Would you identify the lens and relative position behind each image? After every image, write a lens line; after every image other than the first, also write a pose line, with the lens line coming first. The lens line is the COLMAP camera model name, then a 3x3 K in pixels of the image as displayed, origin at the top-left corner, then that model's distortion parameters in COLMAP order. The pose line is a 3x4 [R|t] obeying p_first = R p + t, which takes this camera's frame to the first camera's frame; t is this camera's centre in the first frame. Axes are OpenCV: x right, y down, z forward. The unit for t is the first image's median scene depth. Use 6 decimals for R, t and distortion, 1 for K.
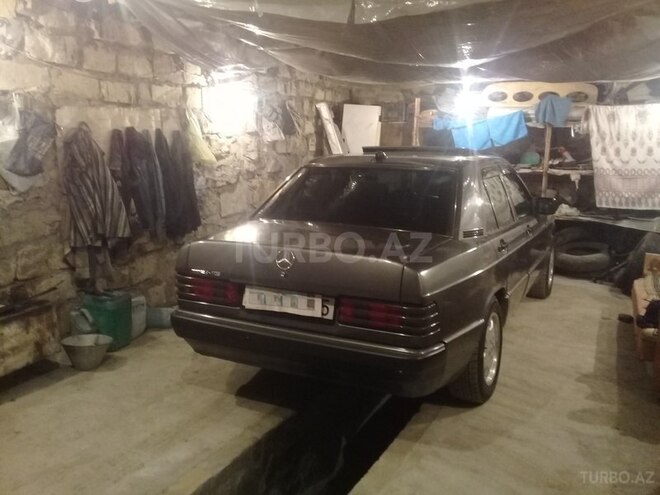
lens RADIAL K [[609.0, 0, 317.0], [0, 609.0, 245.9], [0, 0, 1]] dist [0.011236, 0.000000]
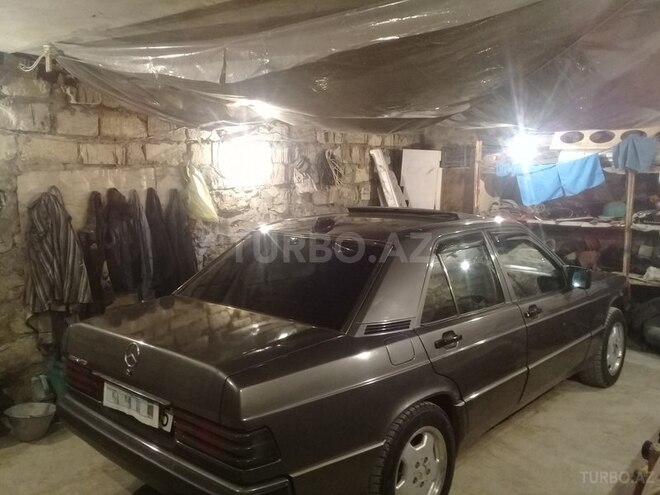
lens RADIAL K [[609.0, 0, 319.8], [0, 609.0, 243.0], [0, 0, 1]] dist [0.011236, 0.000000]
pose [[0.963761, 0.014188, -0.266389, 0.262391], [-0.029039, 0.998230, -0.051894, -0.060450], [0.265181, 0.057749, 0.962468, 0.133721]]
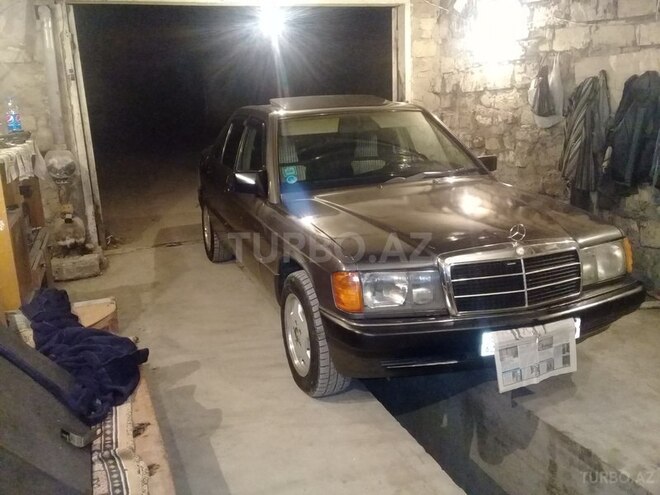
lens RADIAL K [[609.0, 0, 323.5], [0, 609.0, 240.8], [0, 0, 1]] dist [0.011236, 0.000000]
pose [[-0.667566, 0.178288, -0.722890, 0.672606], [-0.103920, 0.939092, 0.327577, -0.191047], [0.737263, 0.293802, -0.608378, 1.182503]]
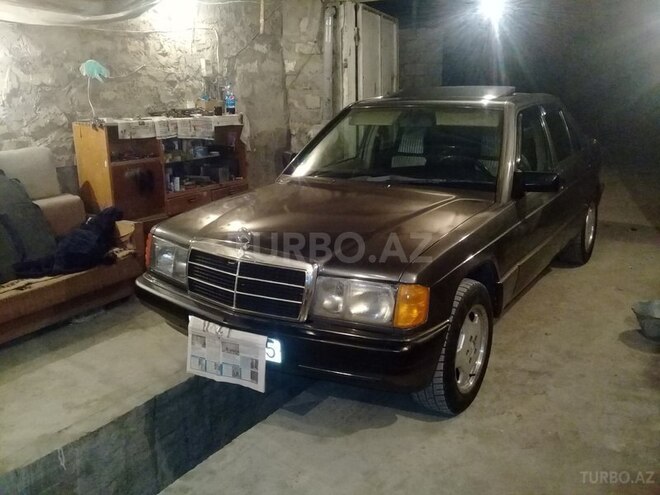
lens RADIAL K [[609.0, 0, 333.9], [0, 609.0, 232.6], [0, 0, 1]] dist [0.011236, 0.000000]
pose [[-0.995808, -0.024444, 0.088147, 0.044030], [0.012807, 0.916889, 0.398936, -0.256807], [-0.090572, 0.398393, -0.912732, 1.464899]]
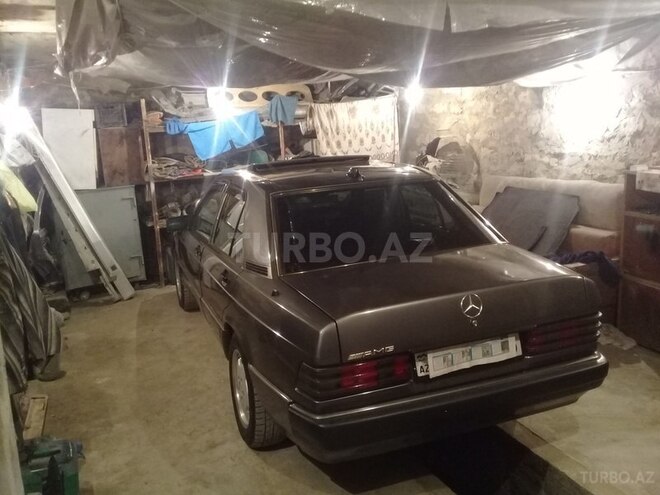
lens RADIAL K [[609.0, 0, 325.8], [0, 609.0, 245.4], [0, 0, 1]] dist [0.011236, 0.000000]
pose [[0.664578, -0.197840, 0.720552, -0.478348], [0.184274, 0.977922, 0.098546, -0.111609], [-0.724140, 0.067287, 0.686362, 0.331626]]
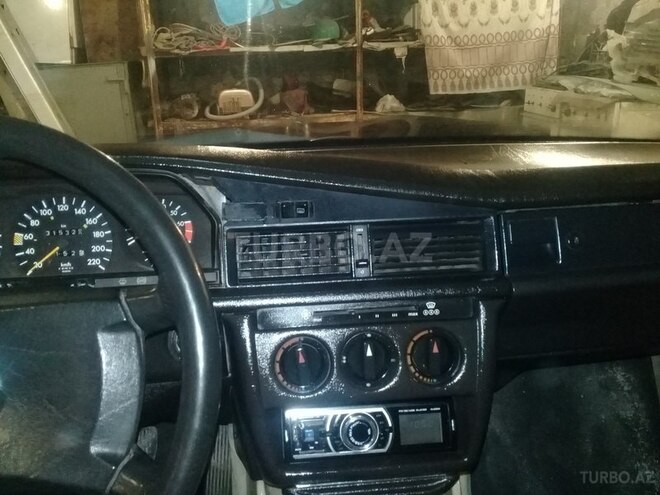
lens RADIAL K [[609.0, 0, 325.3], [0, 609.0, 245.5], [0, 0, 1]] dist [0.011236, 0.000000]
pose [[0.836406, -0.200639, 0.510067, -0.044870], [0.132013, 0.976940, 0.167814, -0.037111], [-0.531975, -0.073026, 0.843606, 0.612058]]
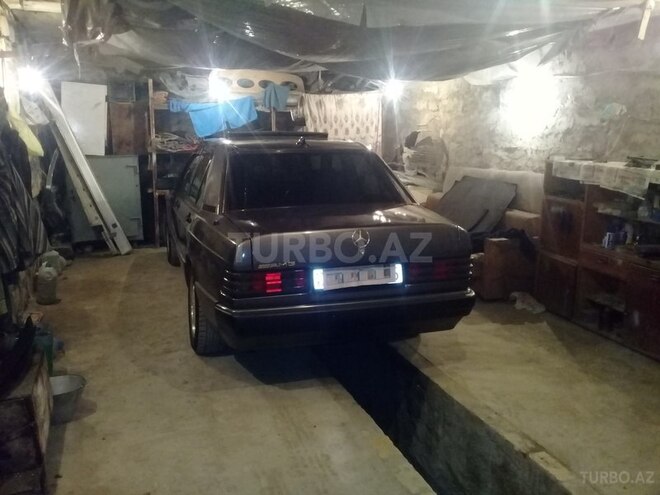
lens RADIAL K [[609.0, 0, 327.4], [0, 609.0, 247.7], [0, 0, 1]] dist [0.011236, 0.000000]
pose [[0.700611, -0.148147, 0.697995, -0.526883], [0.119343, 0.988759, 0.090071, -0.041120], [-0.703493, 0.020196, 0.710416, 0.151173]]
